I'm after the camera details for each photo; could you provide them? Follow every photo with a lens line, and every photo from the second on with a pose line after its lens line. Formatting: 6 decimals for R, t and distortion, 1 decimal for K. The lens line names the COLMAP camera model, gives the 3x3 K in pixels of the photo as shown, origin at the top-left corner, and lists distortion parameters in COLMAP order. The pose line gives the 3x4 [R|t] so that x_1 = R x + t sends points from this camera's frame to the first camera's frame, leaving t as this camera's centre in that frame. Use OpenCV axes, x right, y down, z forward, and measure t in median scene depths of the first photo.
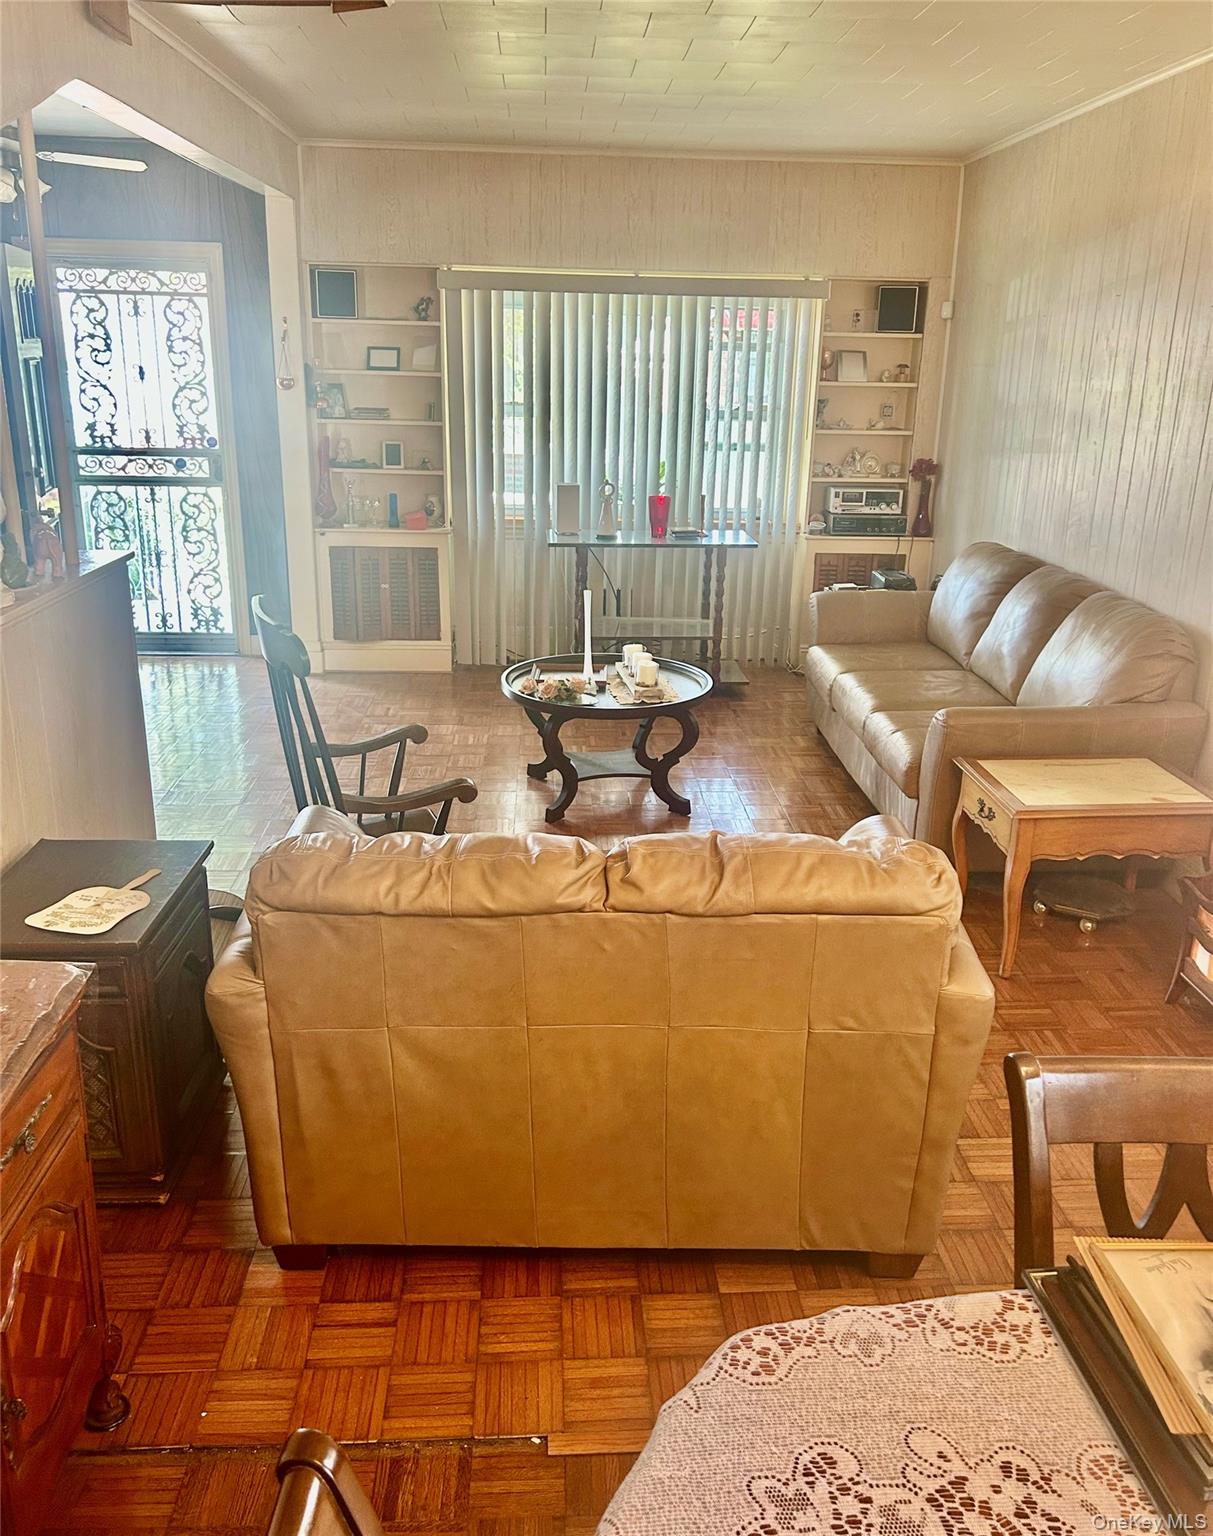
lens RADIAL K [[1273.0, 0, 605.1], [0, 1273.0, 755.0], [0, 0, 1]] dist [0.000670, -0.015140]
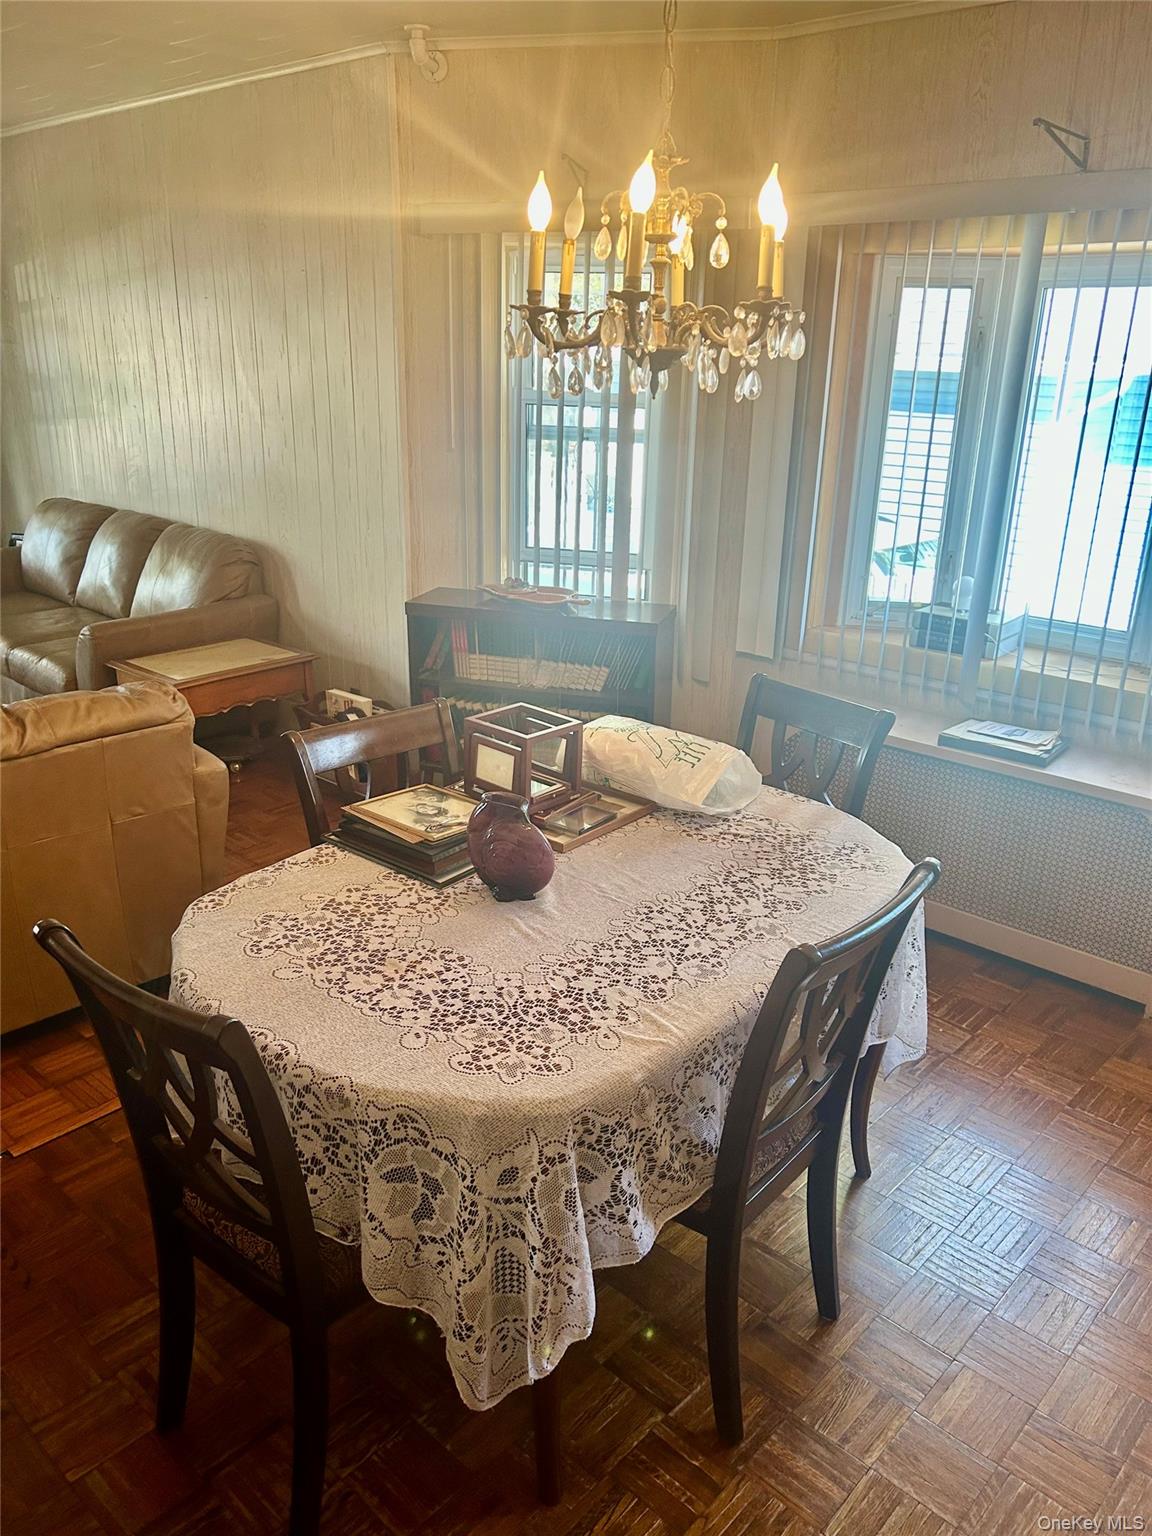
lens RADIAL K [[1157.3, 0, 568.0], [0, 1157.3, 770.5], [0, 0, 1]] dist [0.027503, -0.020211]
pose [[0.736935, -0.239675, 0.632046, -0.124869], [0.203194, 0.970330, 0.131040, 0.042579], [-0.644701, 0.031860, 0.763771, -0.149676]]
